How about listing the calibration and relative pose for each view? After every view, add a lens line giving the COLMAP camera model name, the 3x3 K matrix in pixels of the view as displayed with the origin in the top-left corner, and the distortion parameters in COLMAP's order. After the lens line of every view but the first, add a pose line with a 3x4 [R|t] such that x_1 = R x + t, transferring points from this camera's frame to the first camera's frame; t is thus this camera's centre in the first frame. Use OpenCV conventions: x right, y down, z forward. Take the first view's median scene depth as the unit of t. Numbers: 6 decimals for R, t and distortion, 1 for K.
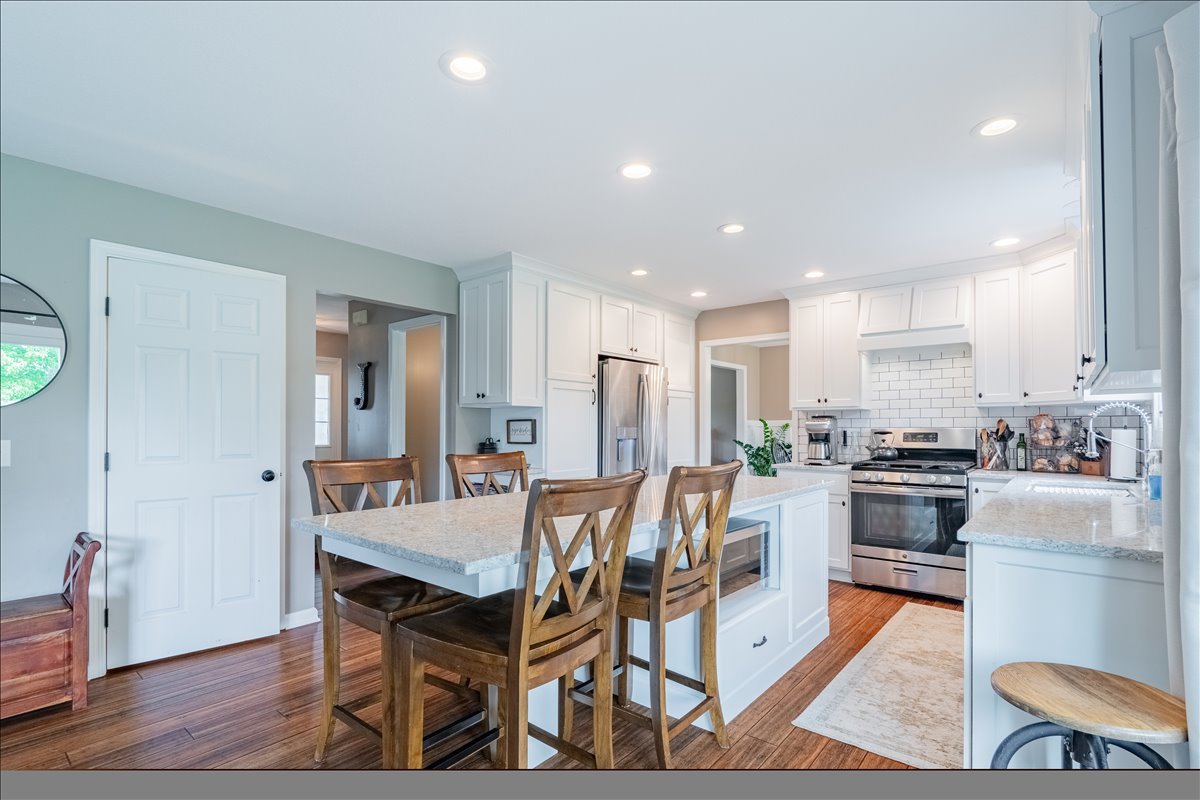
lens RADIAL K [[574.8, 0, 617.6], [0, 574.8, 421.1], [0, 0, 1]] dist [-0.002402, 0.000219]
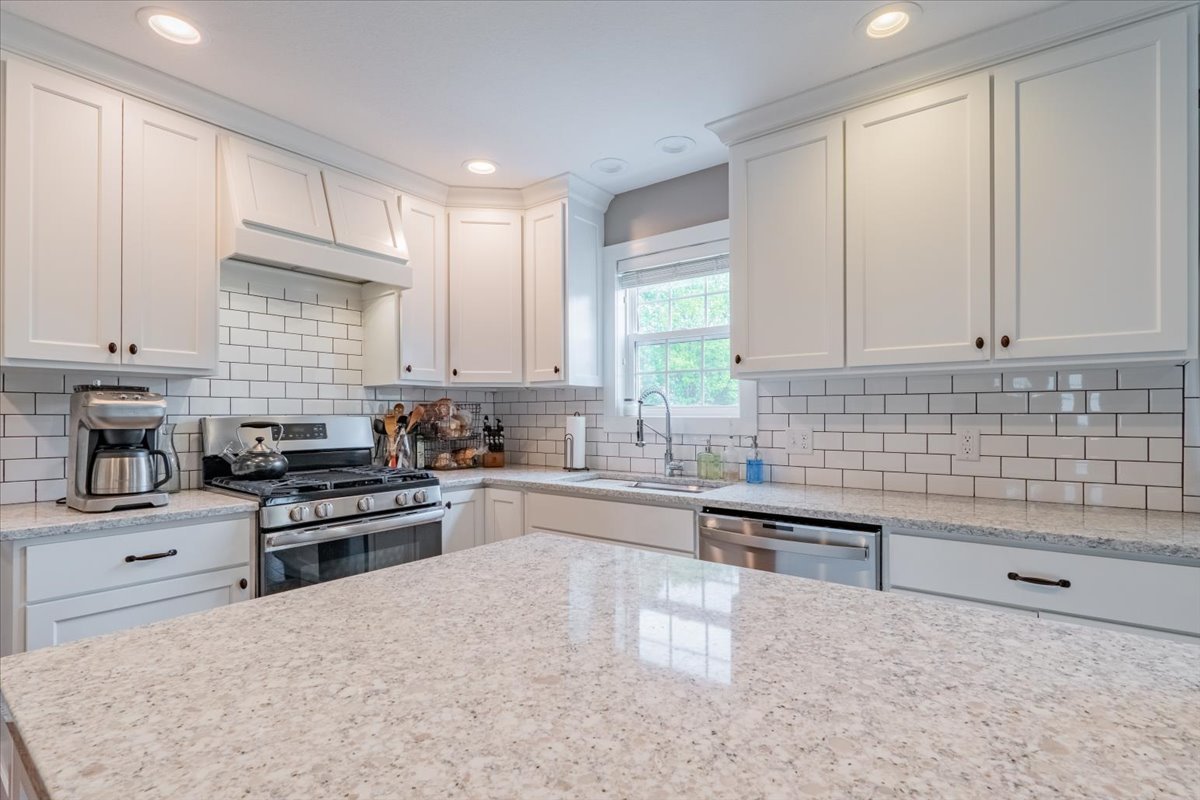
lens RADIAL K [[574.8, 0, 597.3], [0, 574.8, 413.7], [0, 0, 1]] dist [-0.002402, 0.000219]
pose [[-0.013647, 0.001781, 0.999905, -0.064157], [-0.010133, 0.999947, -0.001919, 0.008463], [-0.999856, -0.010158, -0.013628, 0.729508]]
